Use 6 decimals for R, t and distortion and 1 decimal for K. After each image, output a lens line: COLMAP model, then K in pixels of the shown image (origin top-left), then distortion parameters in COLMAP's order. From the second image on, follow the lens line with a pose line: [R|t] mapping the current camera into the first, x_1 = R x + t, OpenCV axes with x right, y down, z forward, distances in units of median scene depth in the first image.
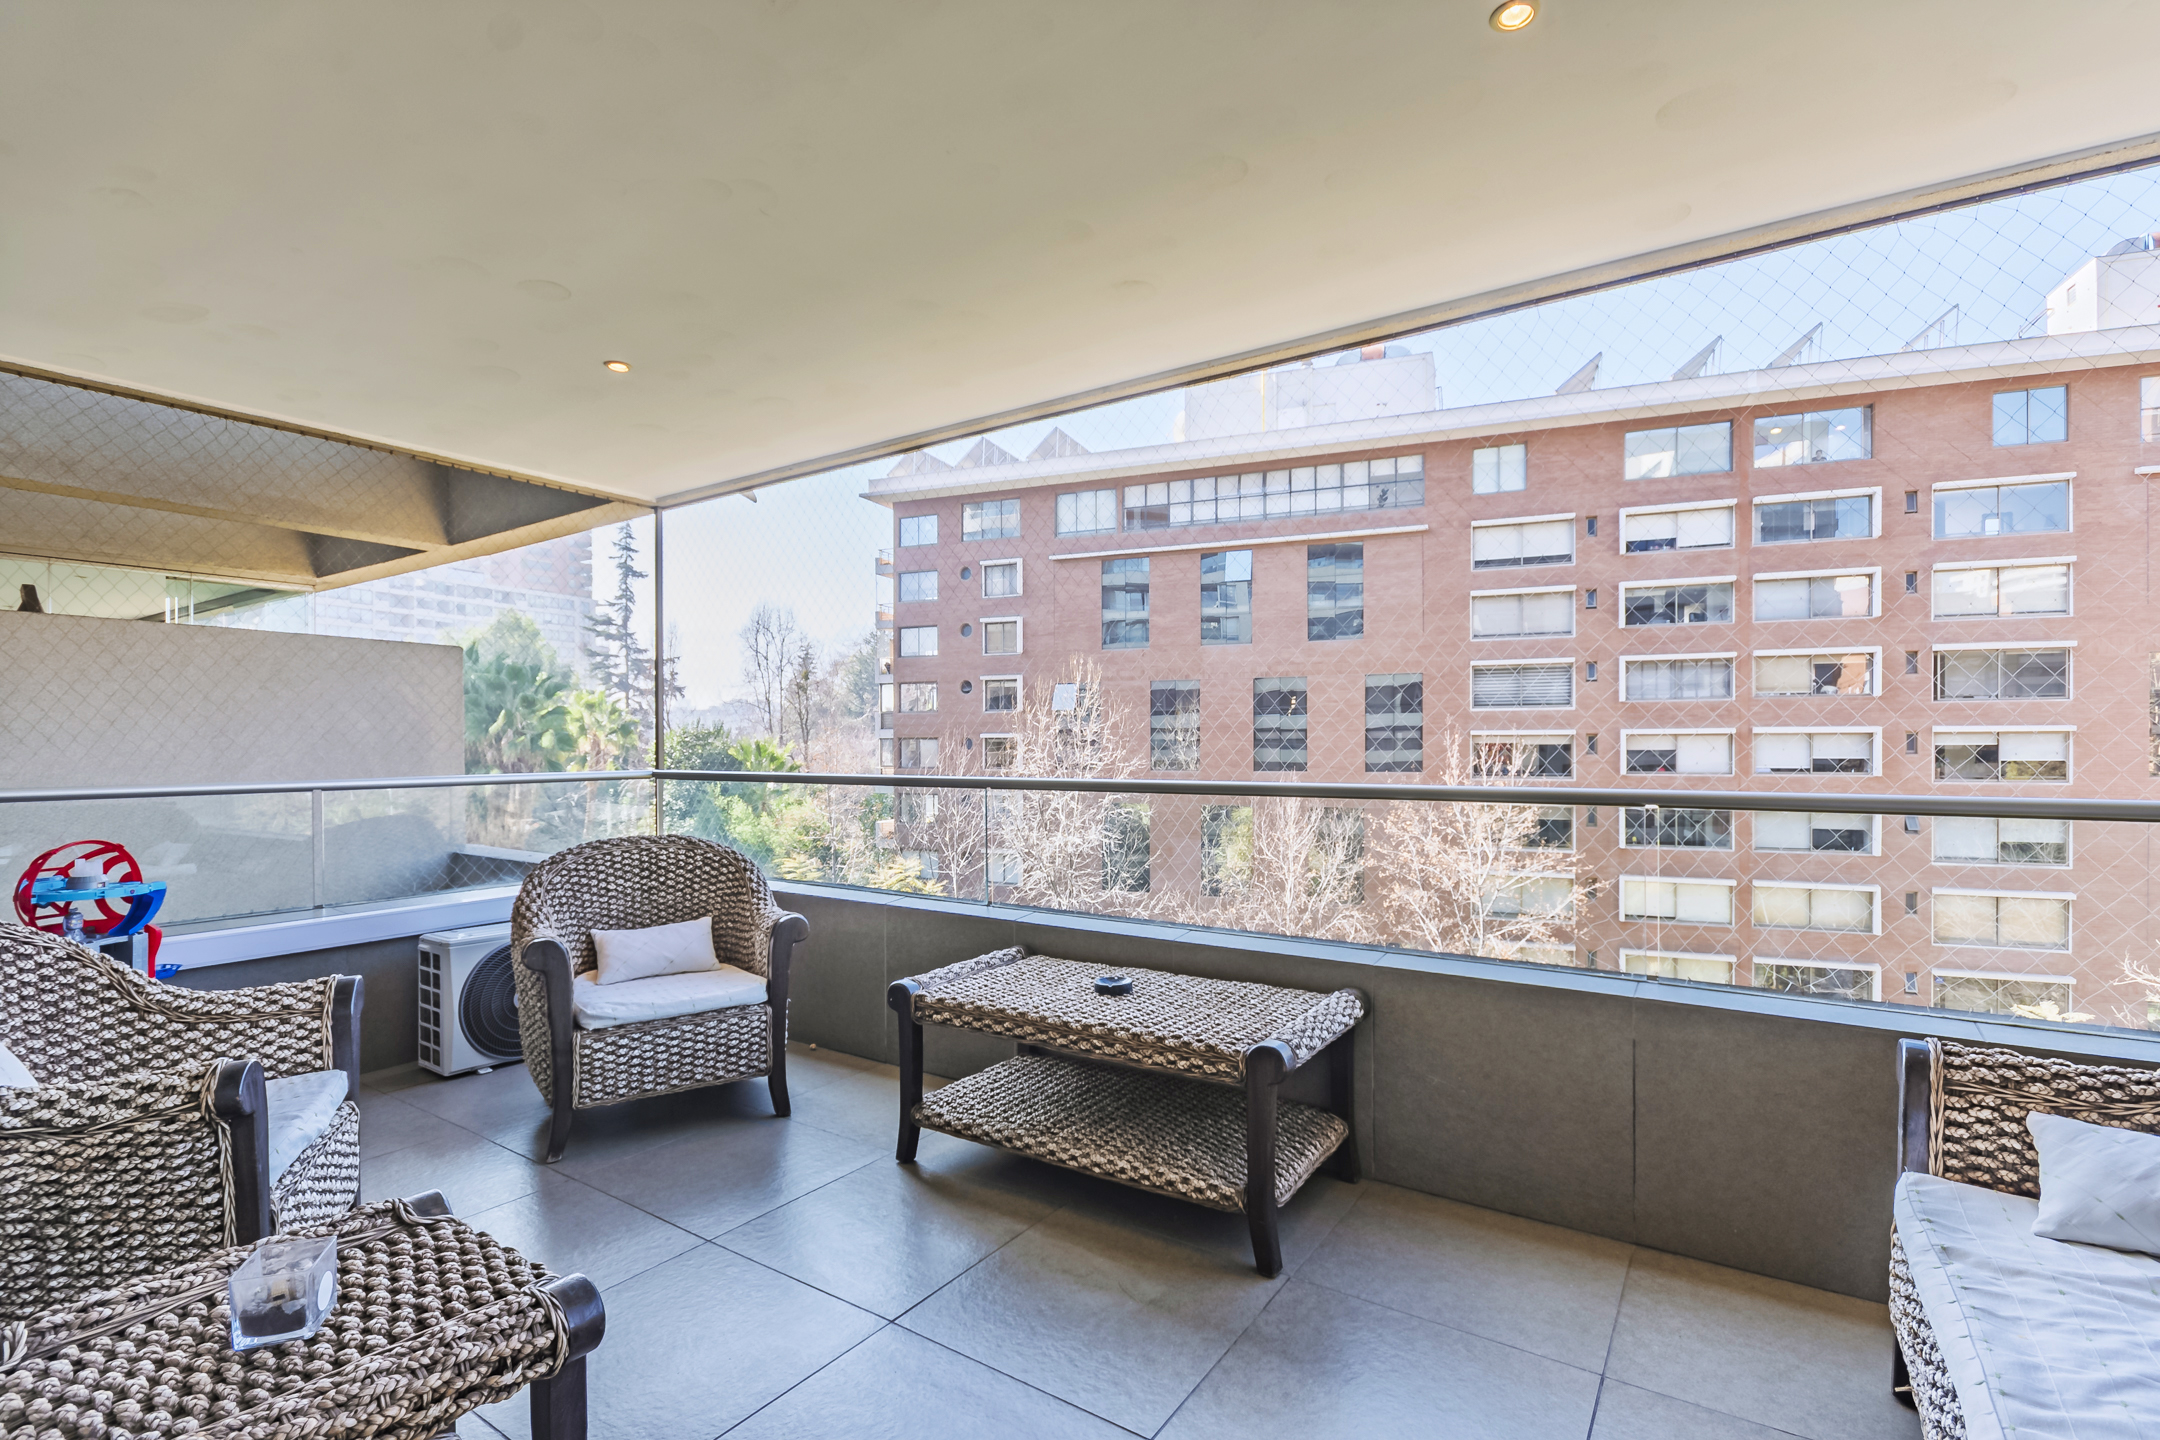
lens RADIAL K [[983.3, 0, 1073.6], [0, 983.3, 745.7], [0, 0, 1]] dist [0.001387, -0.005231]
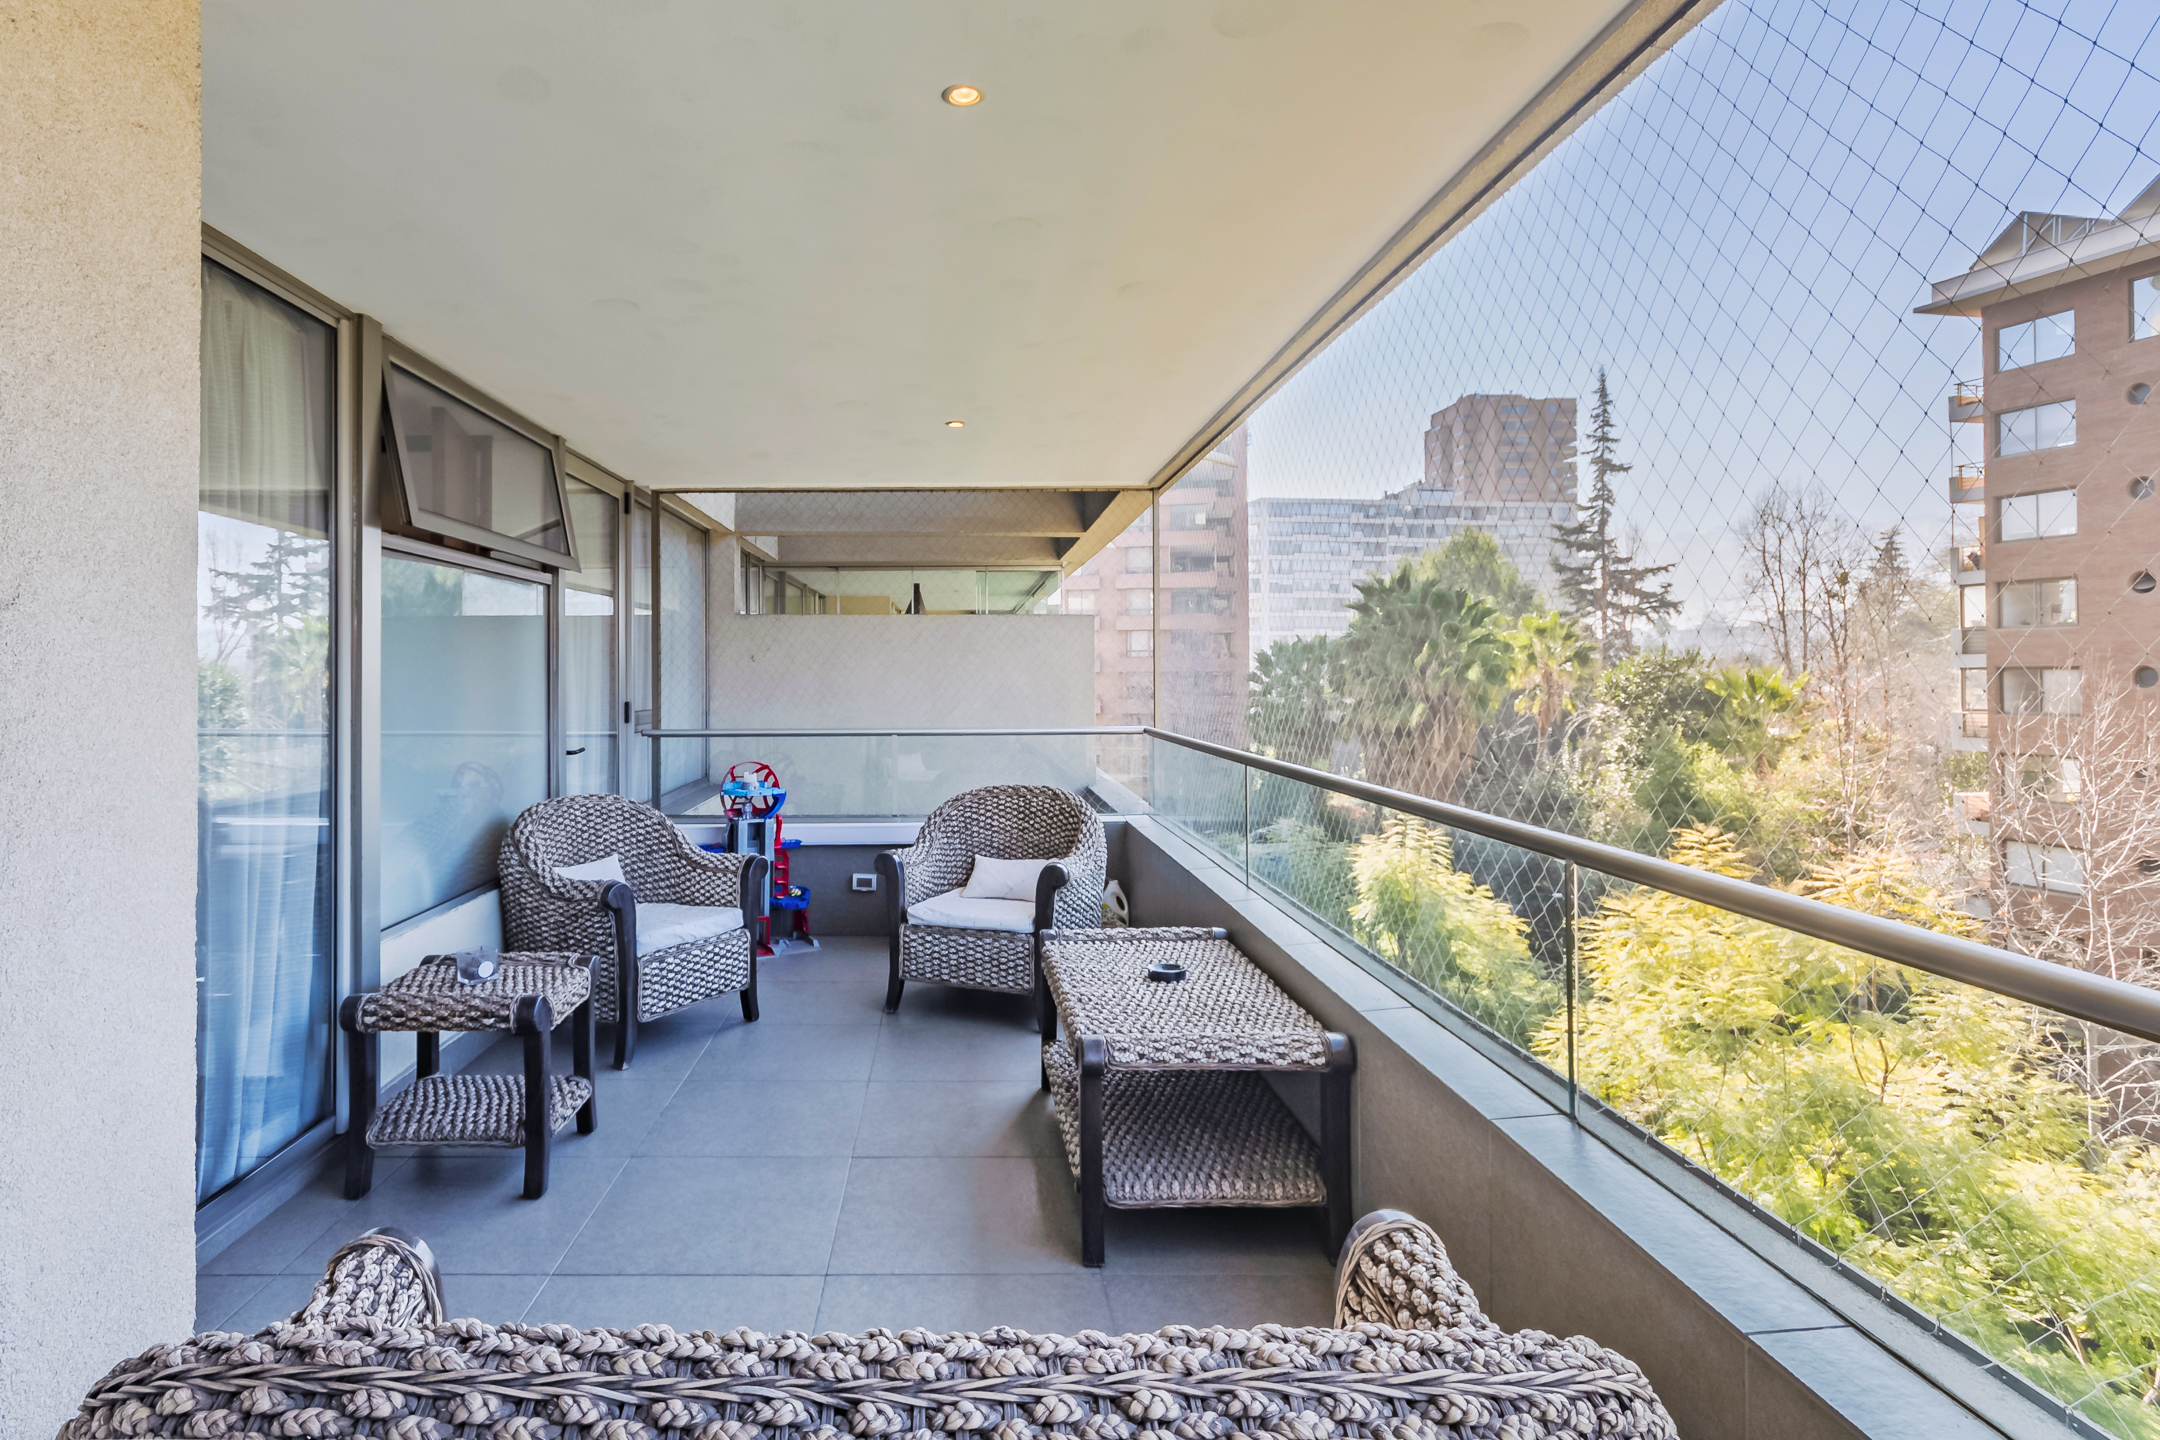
lens RADIAL K [[1197.9, 0, 1024.4], [0, 1197.9, 673.0], [0, 0, 1]] dist [0.000304, 0.000608]
pose [[0.560512, 0.004773, -0.828132, 0.120564], [-0.000115, 0.999984, 0.005686, -0.008578], [0.828146, -0.003092, 0.560504, 0.024476]]
